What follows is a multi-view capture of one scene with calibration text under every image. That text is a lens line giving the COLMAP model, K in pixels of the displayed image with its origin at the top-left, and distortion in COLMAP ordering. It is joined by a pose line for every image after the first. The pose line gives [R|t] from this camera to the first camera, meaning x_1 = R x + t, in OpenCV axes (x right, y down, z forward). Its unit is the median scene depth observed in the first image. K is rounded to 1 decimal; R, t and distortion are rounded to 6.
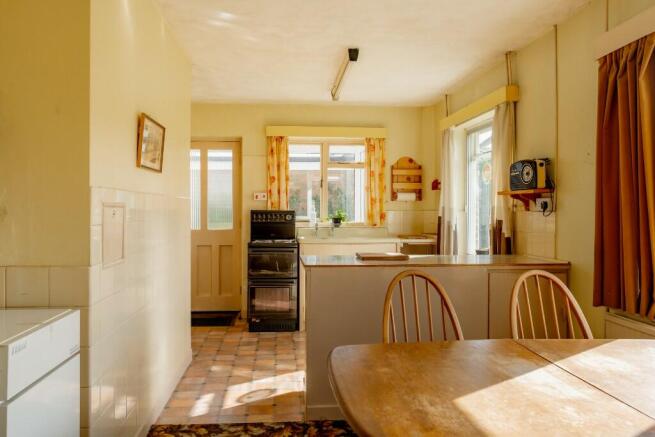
lens RADIAL K [[452.6, 0, 312.7], [0, 452.6, 226.2], [0, 0, 1]] dist [-0.013194, 0.031637]
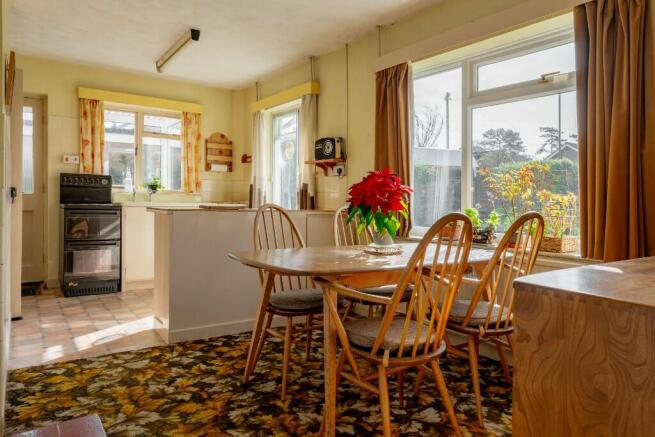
lens RADIAL K [[452.6, 0, 330.4], [0, 452.6, 217.1], [0, 0, 1]] dist [-0.013194, 0.031637]
pose [[0.857712, -0.003338, 0.514120, -0.157614], [0.001269, 0.999990, 0.004376, 0.061680], [-0.514130, -0.003101, 0.857707, -0.127750]]
